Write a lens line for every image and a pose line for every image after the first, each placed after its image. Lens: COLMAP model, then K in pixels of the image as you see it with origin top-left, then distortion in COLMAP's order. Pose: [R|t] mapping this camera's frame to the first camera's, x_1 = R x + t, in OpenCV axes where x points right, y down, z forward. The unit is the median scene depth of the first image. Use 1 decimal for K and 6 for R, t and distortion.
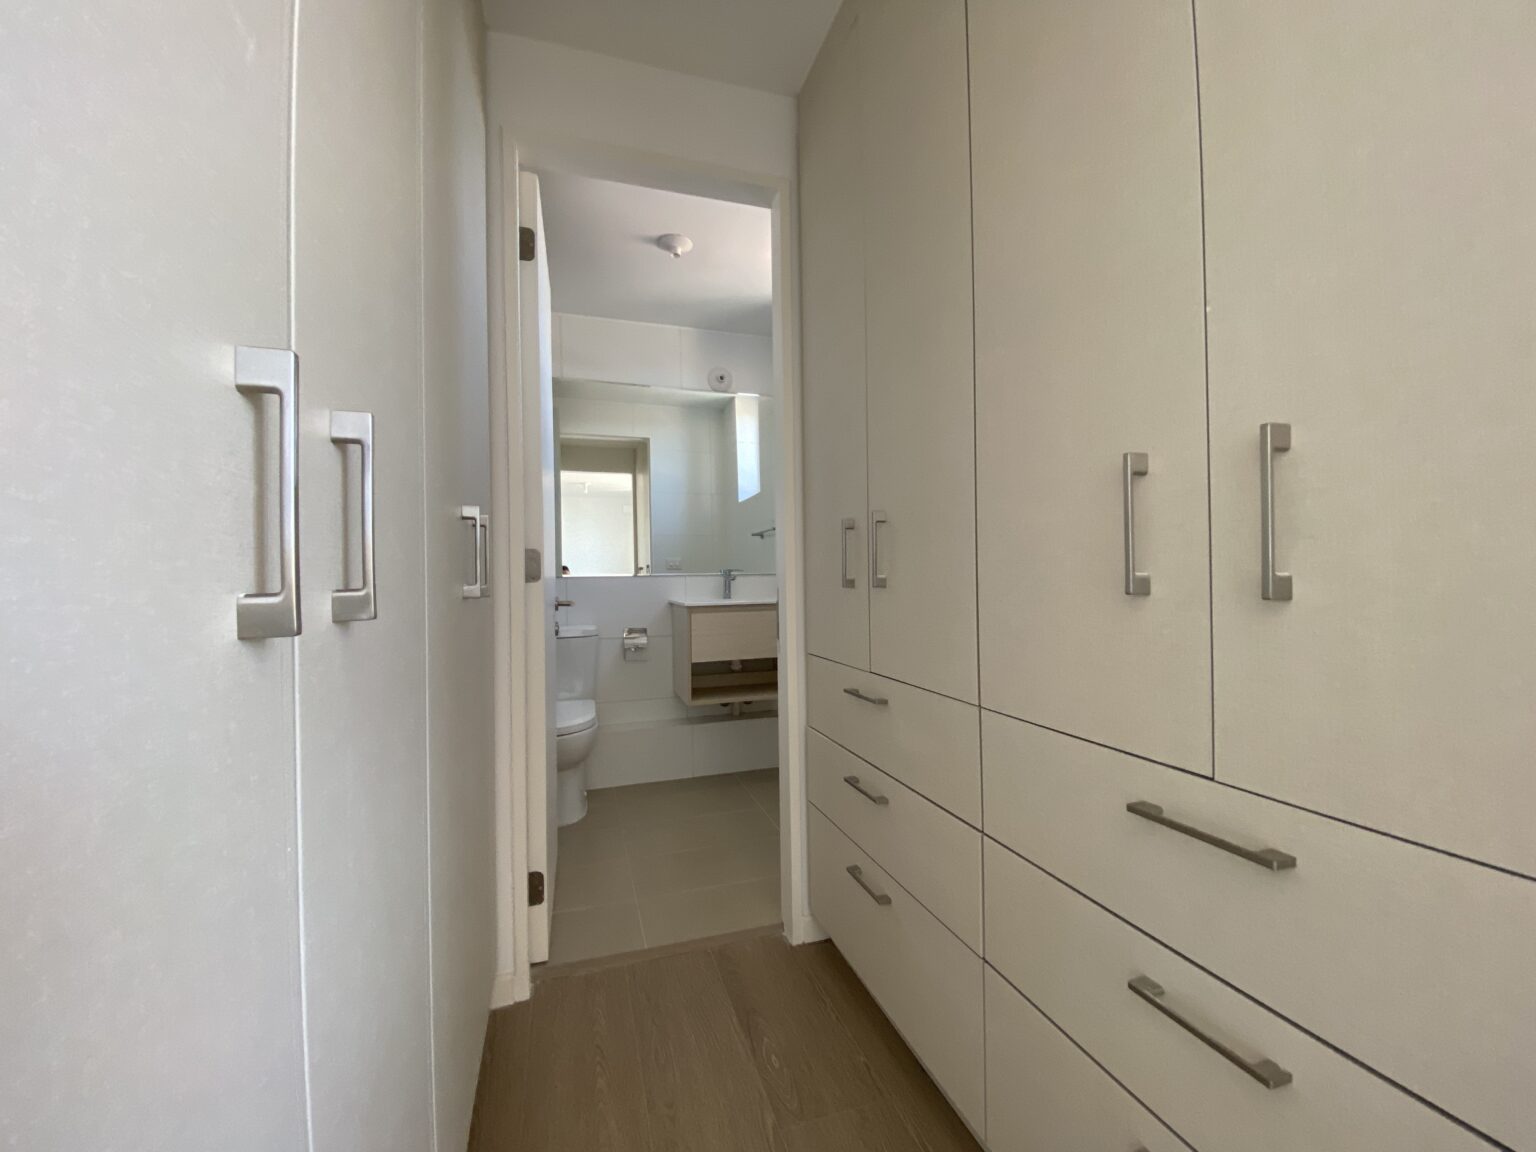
lens RADIAL K [[627.5, 0, 766.4], [0, 627.5, 575.8], [0, 0, 1]] dist [0.030322, -0.024848]
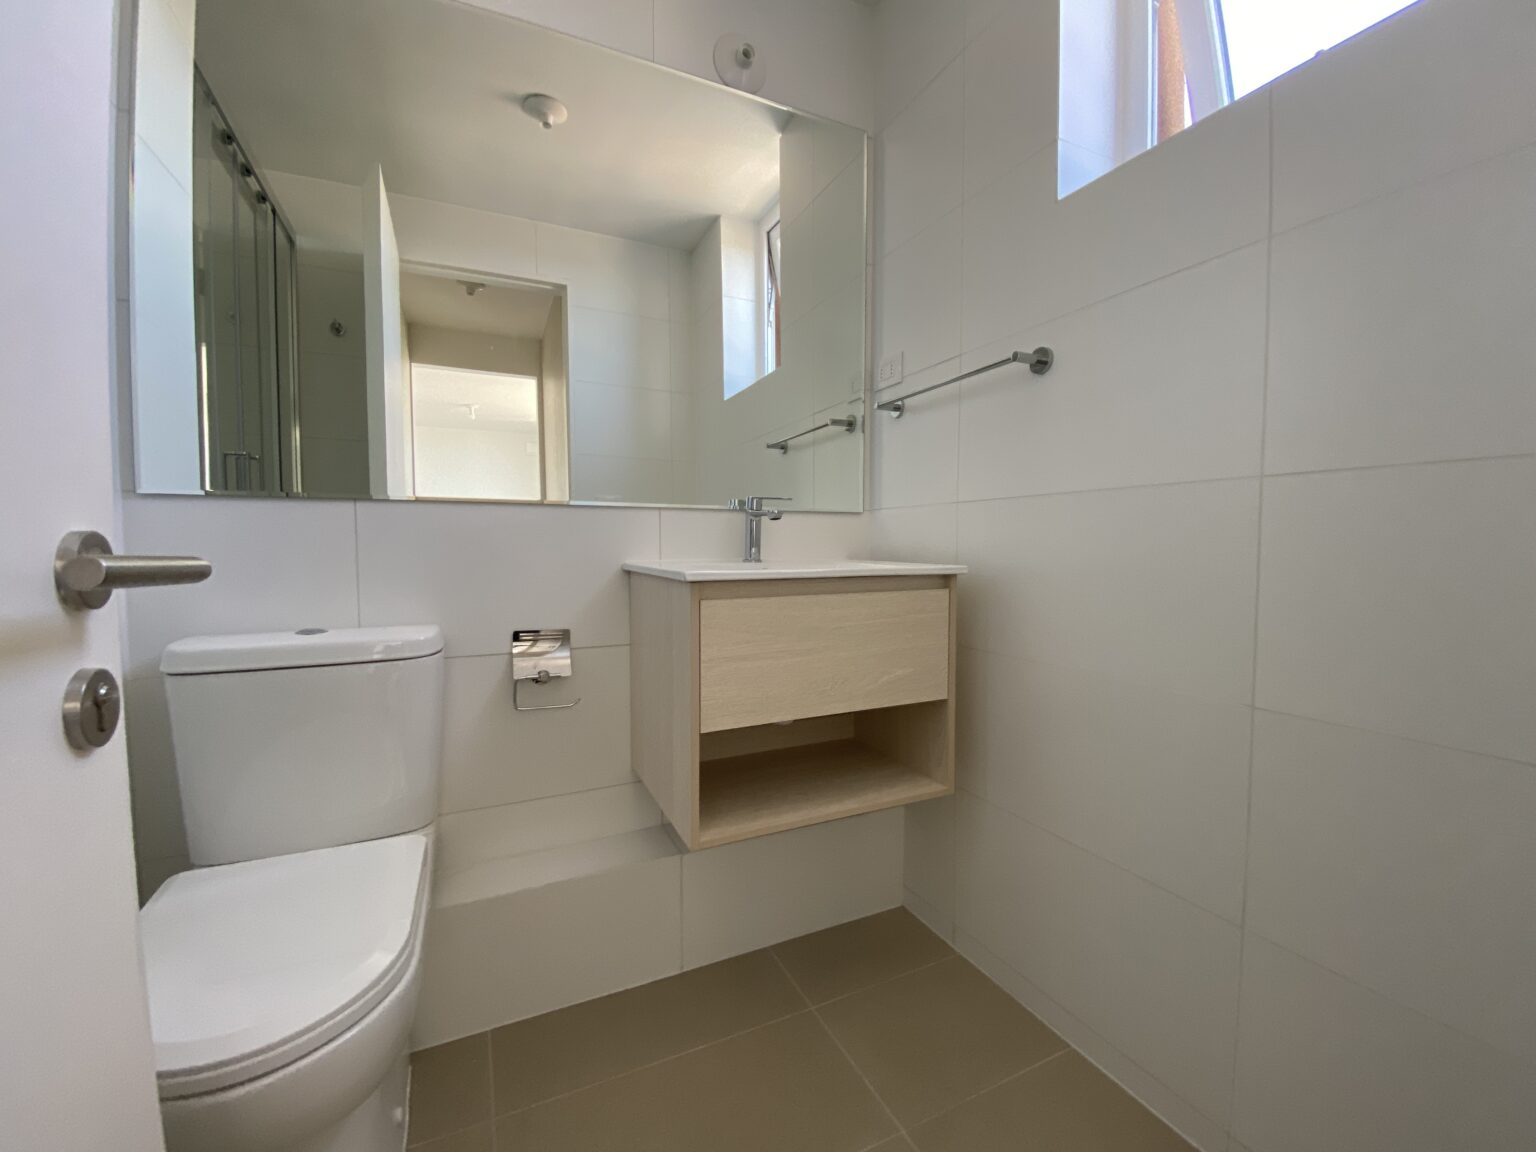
lens RADIAL K [[627.5, 0, 766.4], [0, 627.5, 575.8], [0, 0, 1]] dist [0.030322, -0.024848]
pose [[0.990741, 0.009556, 0.135431, -0.115058], [-0.016587, 0.998567, 0.050886, 0.023152], [-0.134750, -0.052661, 0.989479, 0.553746]]
